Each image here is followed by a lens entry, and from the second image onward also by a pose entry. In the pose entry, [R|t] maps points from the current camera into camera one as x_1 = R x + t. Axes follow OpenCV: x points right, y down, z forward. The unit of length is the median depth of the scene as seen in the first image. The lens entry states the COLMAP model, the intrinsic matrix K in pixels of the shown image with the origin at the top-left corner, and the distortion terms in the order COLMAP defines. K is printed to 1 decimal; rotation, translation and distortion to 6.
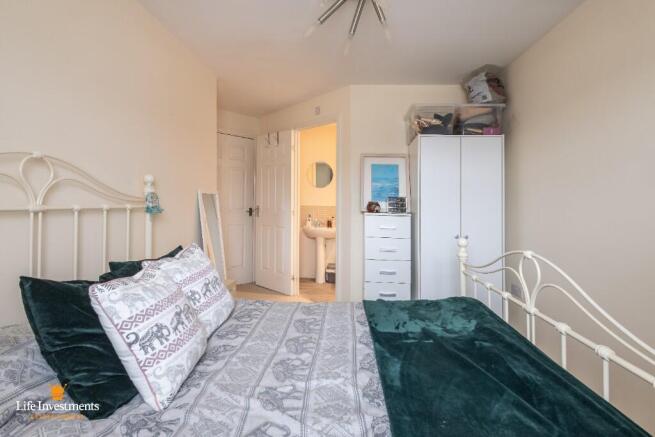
lens RADIAL K [[307.1, 0, 326.1], [0, 307.1, 202.9], [0, 0, 1]] dist [0.014741, -0.003043]
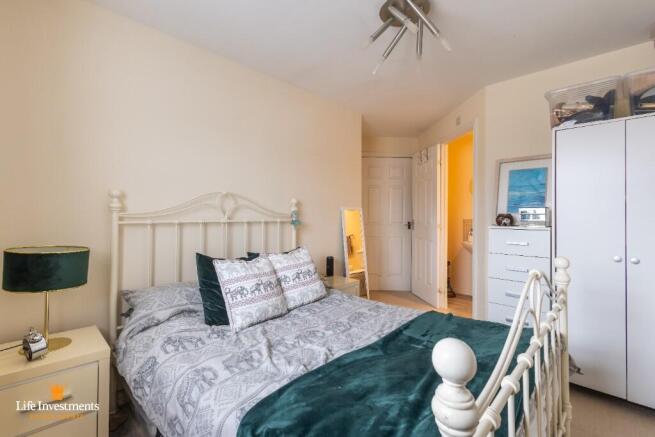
lens RADIAL K [[307.1, 0, 331.4], [0, 307.1, 215.0], [0, 0, 1]] dist [0.014741, -0.003043]
pose [[0.749744, -0.019309, -0.661447, 0.655297], [0.012895, 0.999811, -0.014571, 0.012524], [0.661603, 0.002396, 0.749851, 0.017789]]
